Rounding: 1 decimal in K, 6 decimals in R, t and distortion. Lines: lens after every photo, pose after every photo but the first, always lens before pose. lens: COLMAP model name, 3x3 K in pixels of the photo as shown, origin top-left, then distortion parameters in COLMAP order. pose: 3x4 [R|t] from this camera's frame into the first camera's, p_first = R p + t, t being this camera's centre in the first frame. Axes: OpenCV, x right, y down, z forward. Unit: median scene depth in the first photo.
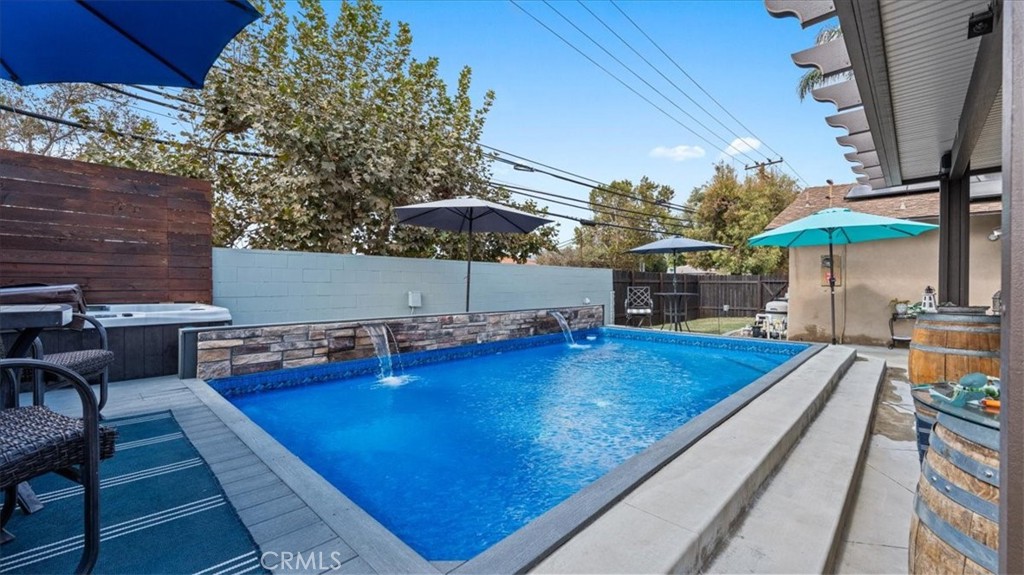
lens RADIAL K [[408.7, 0, 510.1], [0, 408.7, 285.3], [0, 0, 1]] dist [0.005294, -0.001250]
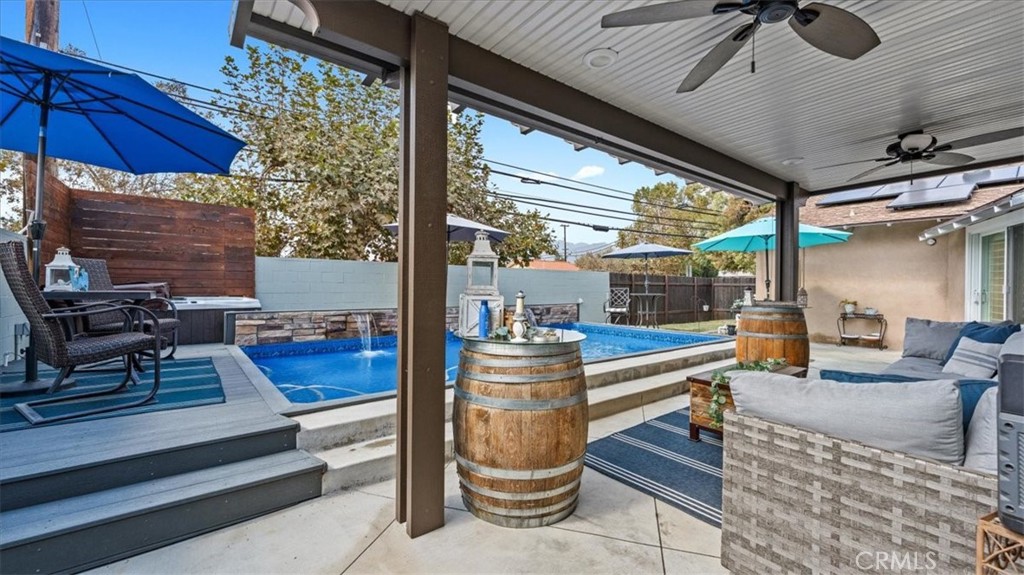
lens RADIAL K [[408.7, 0, 510.4], [0, 408.7, 285.4], [0, 0, 1]] dist [0.005294, -0.001250]
pose [[0.991444, 0.003590, -0.130482, 0.290842], [-0.004438, 0.999971, -0.006208, 0.008895], [0.130456, 0.006734, 0.991431, -0.241608]]
